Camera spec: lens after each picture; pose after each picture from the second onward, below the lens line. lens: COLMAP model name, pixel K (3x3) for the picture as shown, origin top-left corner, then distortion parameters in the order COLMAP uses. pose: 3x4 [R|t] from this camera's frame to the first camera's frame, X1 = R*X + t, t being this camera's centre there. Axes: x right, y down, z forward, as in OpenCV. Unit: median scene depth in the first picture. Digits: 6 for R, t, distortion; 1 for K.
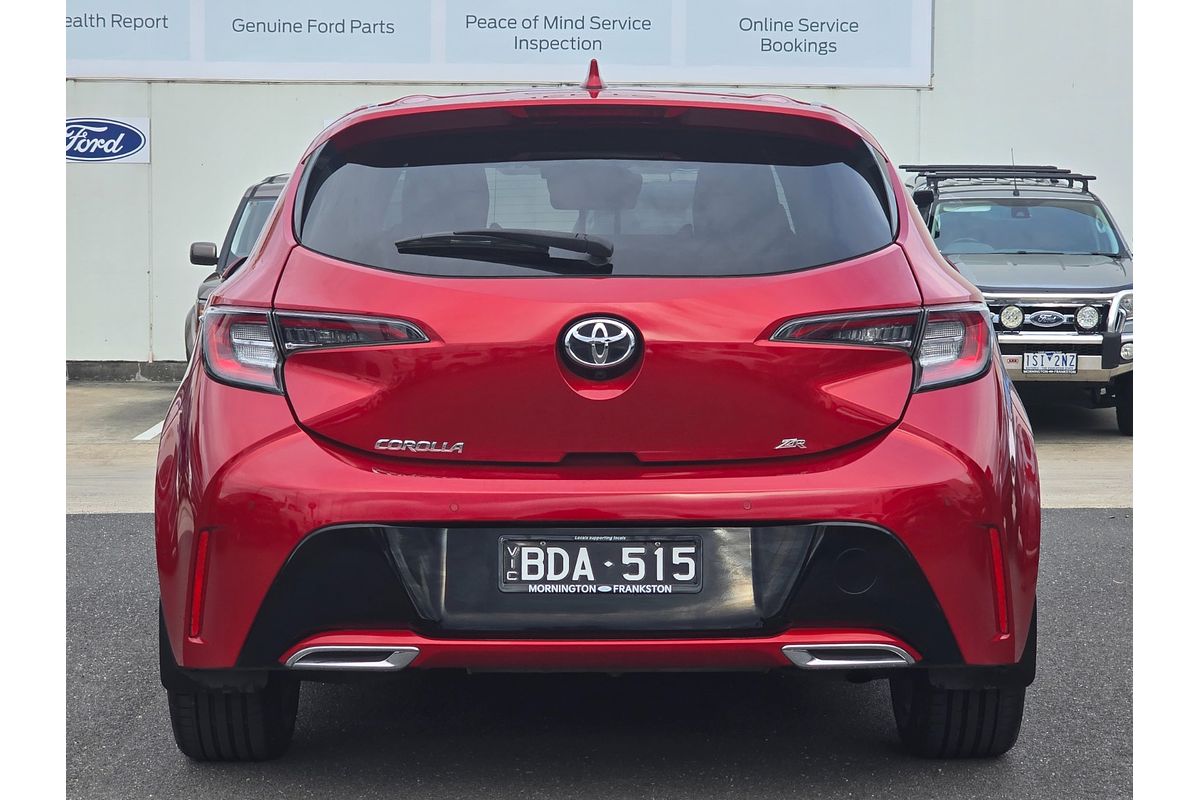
lens RADIAL K [[2820.8, 0, 587.3], [0, 2820.8, 357.6], [0, 0, 1]] dist [-1.427865, 27.045916]
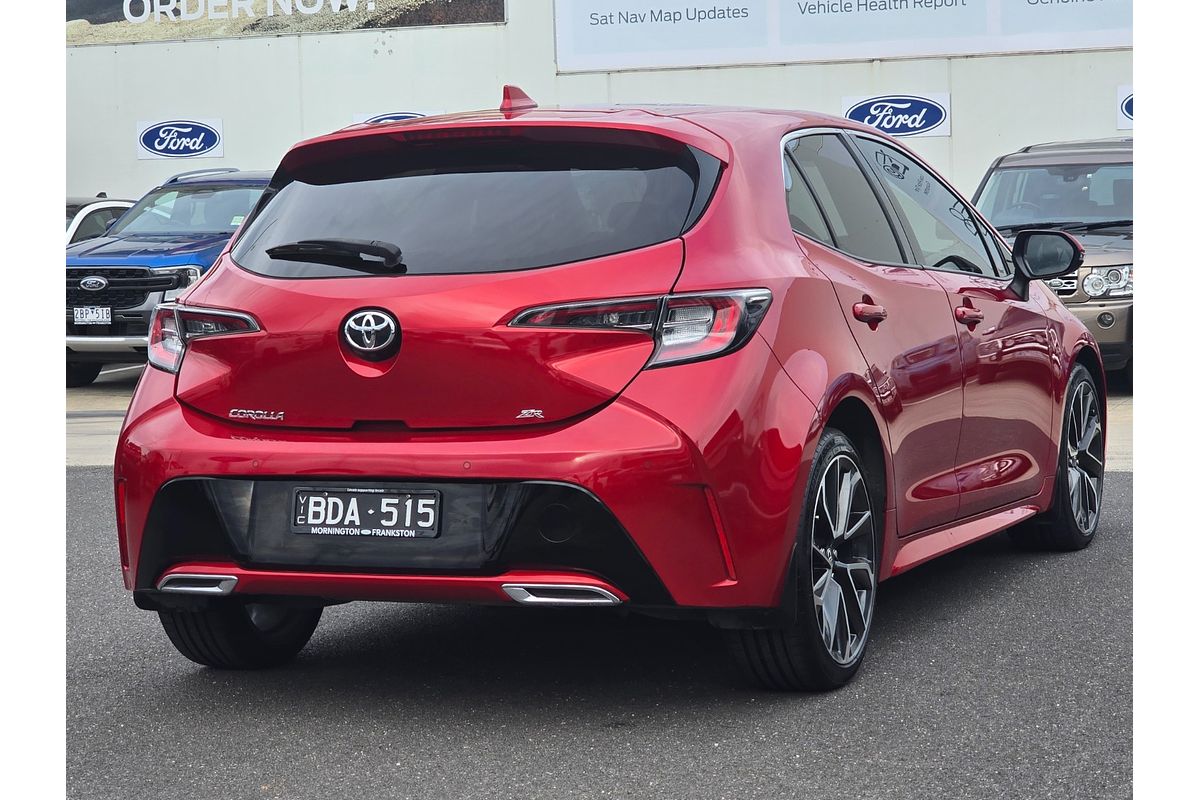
lens RADIAL K [[2820.8, 0, 587.3], [0, 2820.8, 357.6], [0, 0, 1]] dist [-1.427865, 27.045916]
pose [[0.920263, -0.007708, -0.391225, 0.564600], [0.013885, 0.999820, 0.012962, -0.007976], [0.391055, -0.017360, 0.920204, -0.081765]]
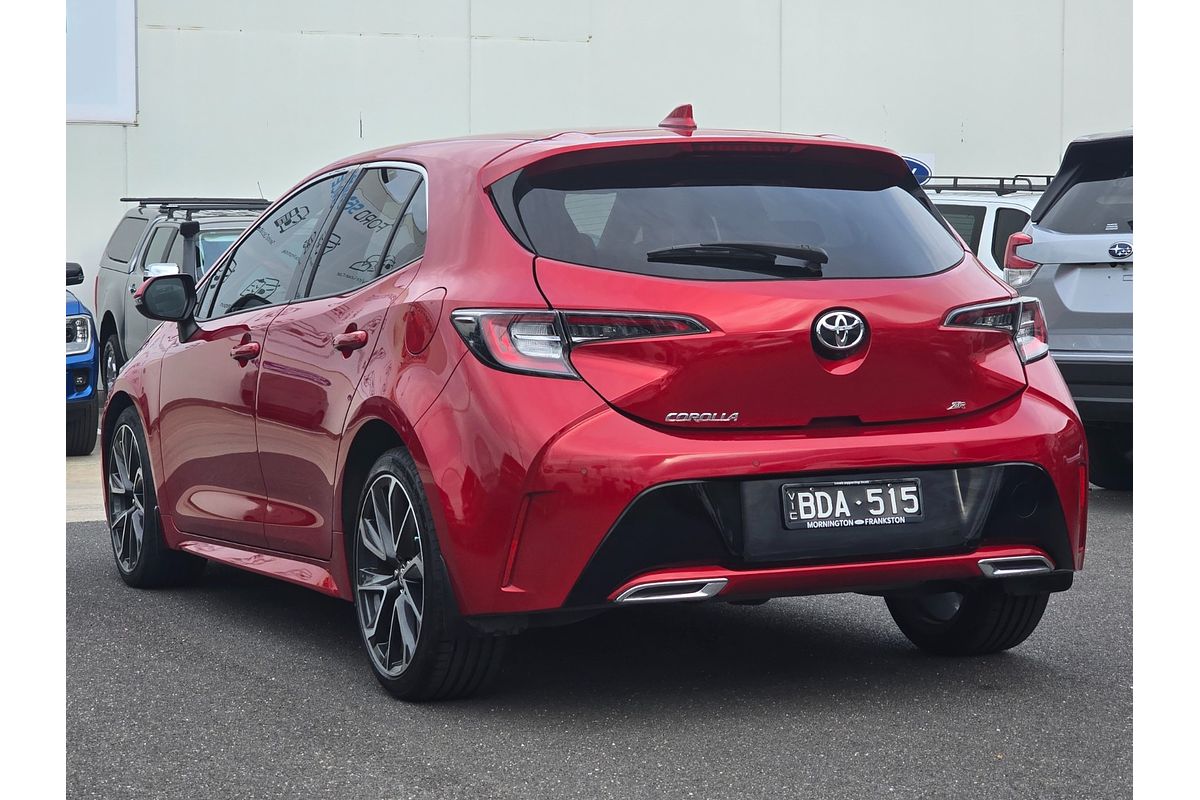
lens RADIAL K [[2820.8, 0, 587.3], [0, 2820.8, 357.6], [0, 0, 1]] dist [-1.427865, 27.045916]
pose [[0.921716, -0.024182, 0.387111, -0.589802], [0.029171, 0.999550, -0.007018, 0.012654], [-0.386767, 0.017761, 0.922007, -0.123485]]
